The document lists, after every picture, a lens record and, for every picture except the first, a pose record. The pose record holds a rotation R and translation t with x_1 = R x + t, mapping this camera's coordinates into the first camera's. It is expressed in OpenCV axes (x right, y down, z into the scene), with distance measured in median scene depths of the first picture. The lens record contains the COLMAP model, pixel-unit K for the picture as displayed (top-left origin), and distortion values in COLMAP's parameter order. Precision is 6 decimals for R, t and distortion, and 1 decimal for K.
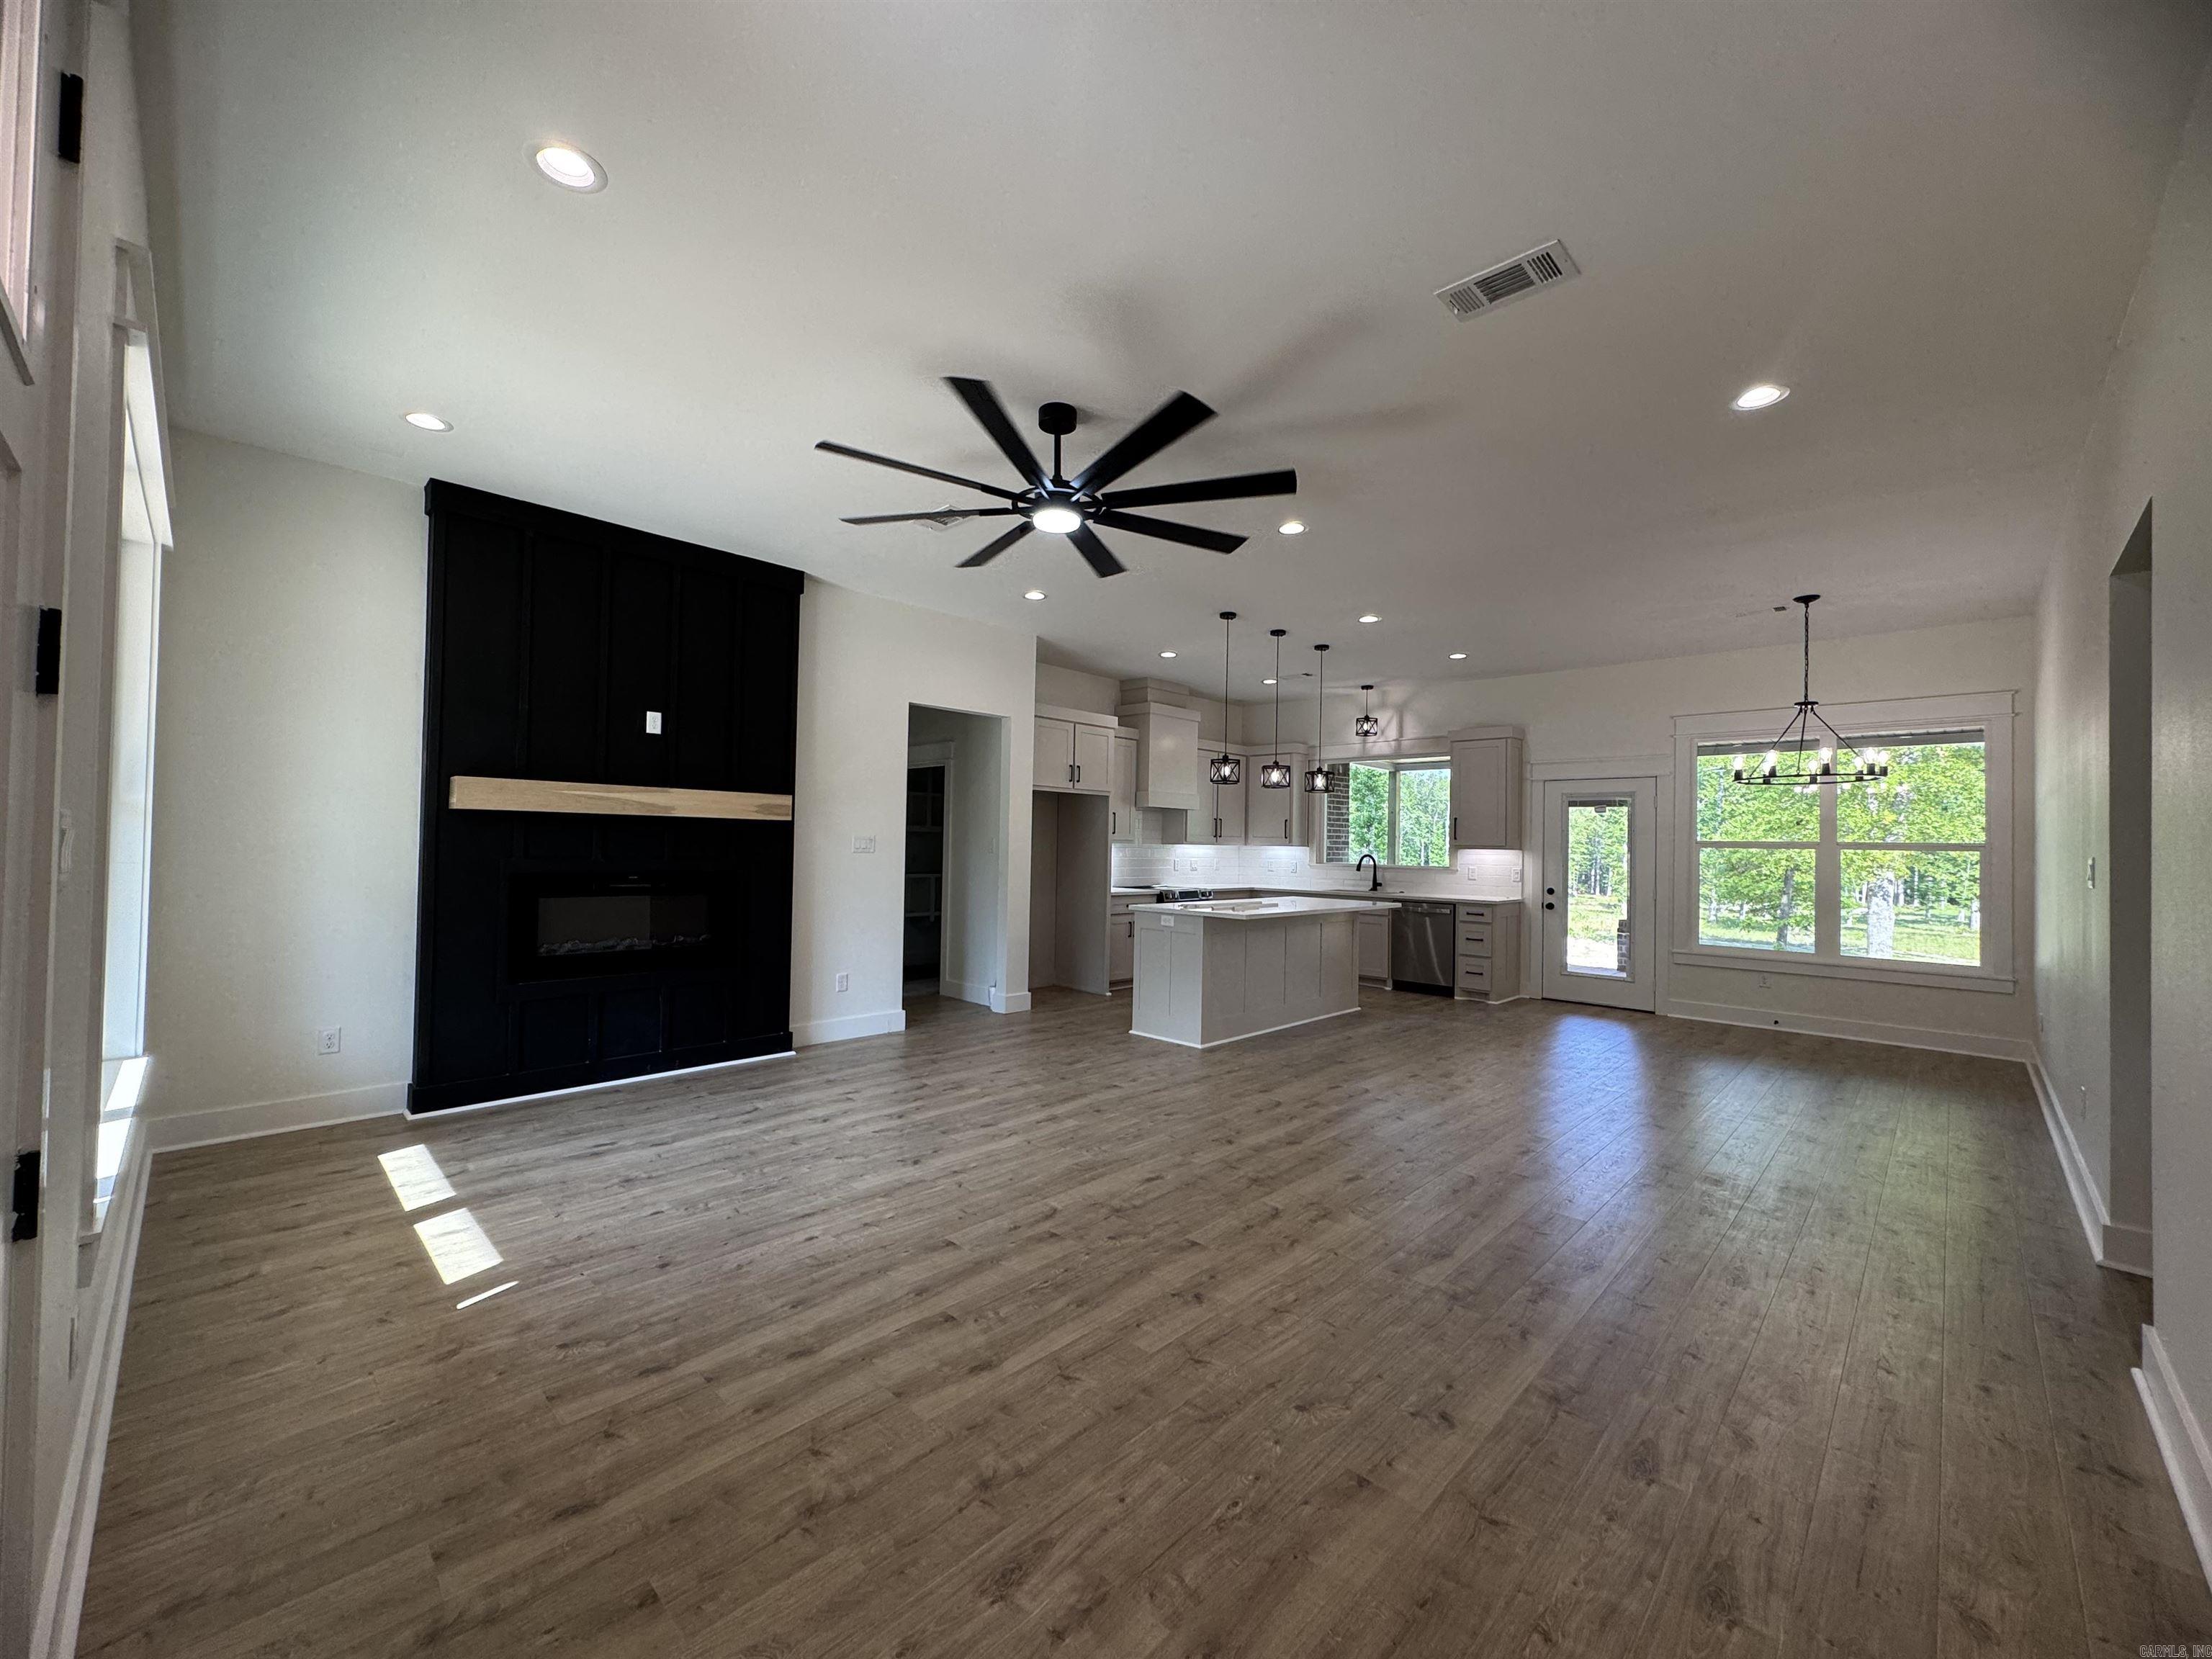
lens RADIAL K [[887.5, 0, 1111.8], [0, 887.5, 829.1], [0, 0, 1]] dist [-0.002752, 0.000055]
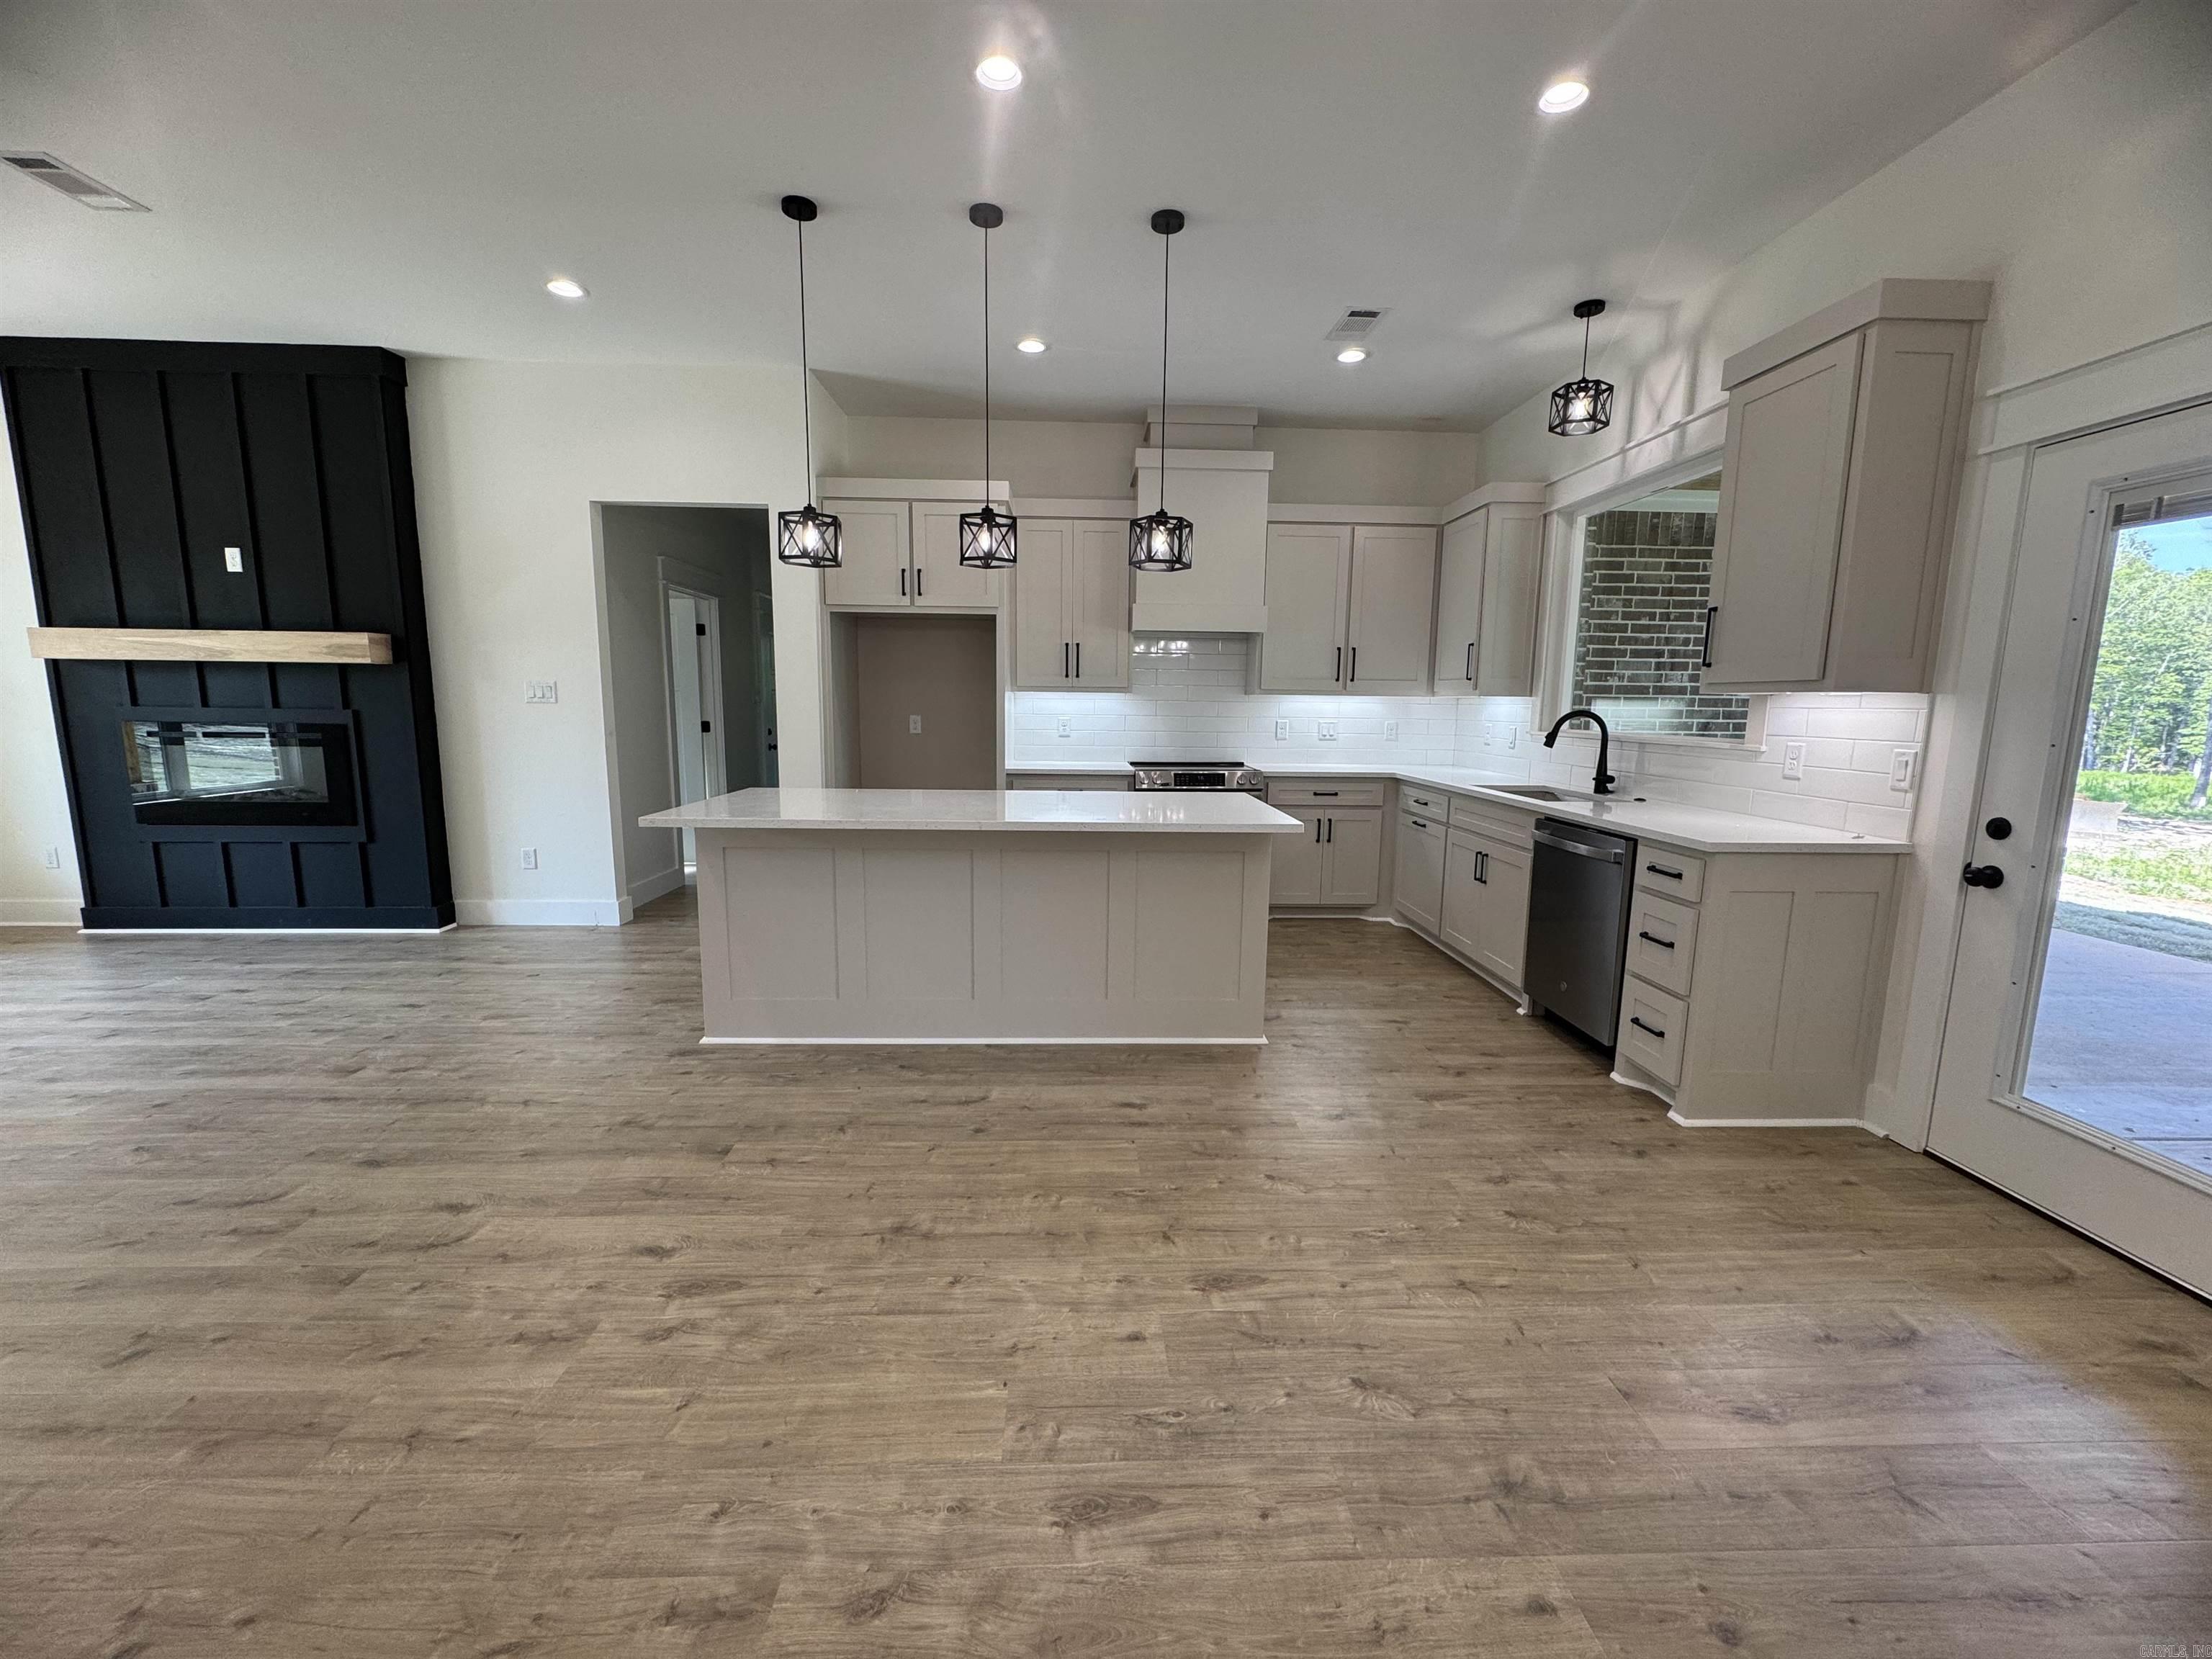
lens RADIAL K [[887.5, 0, 1082.5], [0, 887.5, 830.4], [0, 0, 1]] dist [-0.002752, 0.000055]
pose [[0.716727, 0.091868, -0.691276, 0.797230], [0.013558, 0.989262, 0.145526, 0.038027], [0.697222, -0.113674, 0.707785, 0.946050]]
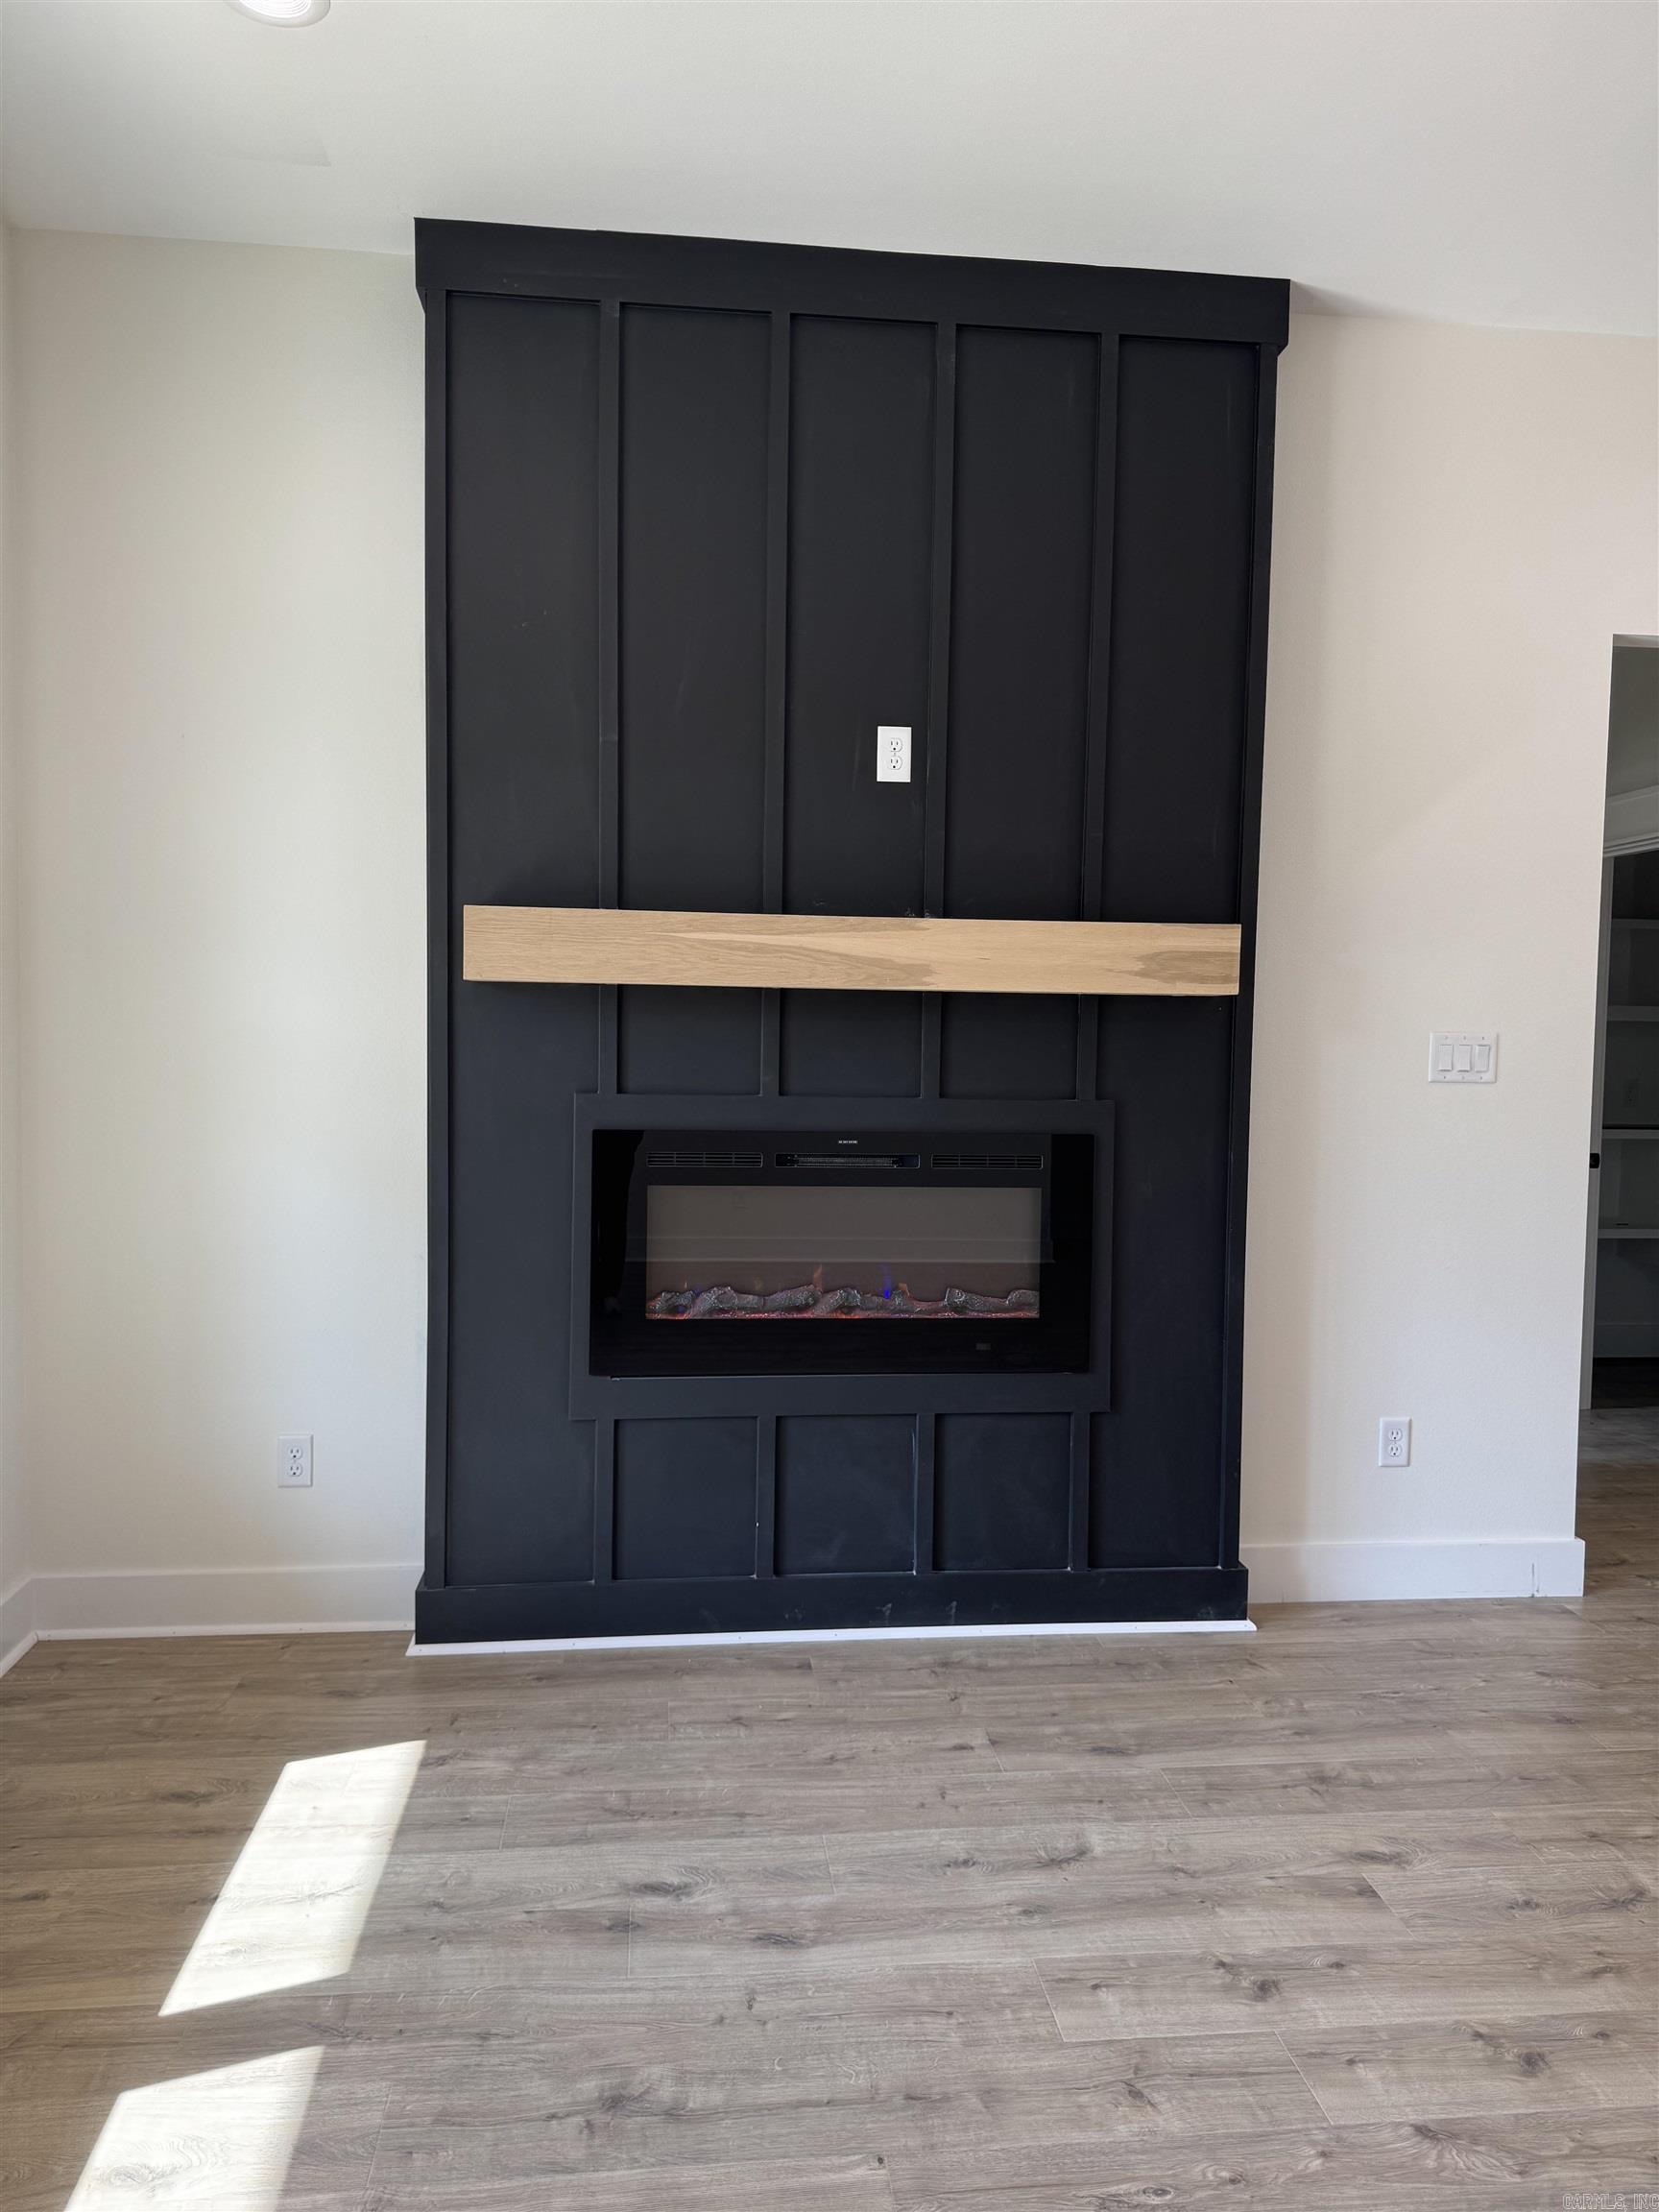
lens RADIAL K [[1635.0, 0, 779.3], [0, 1635.0, 1108.3], [0, 0, 1]] dist [0.014601, -0.020668]
pose [[0.763372, 0.024203, -0.645506, -0.082286], [0.011268, 0.998647, 0.050769, 0.000334], [0.645861, -0.046029, 0.762066, 0.410279]]
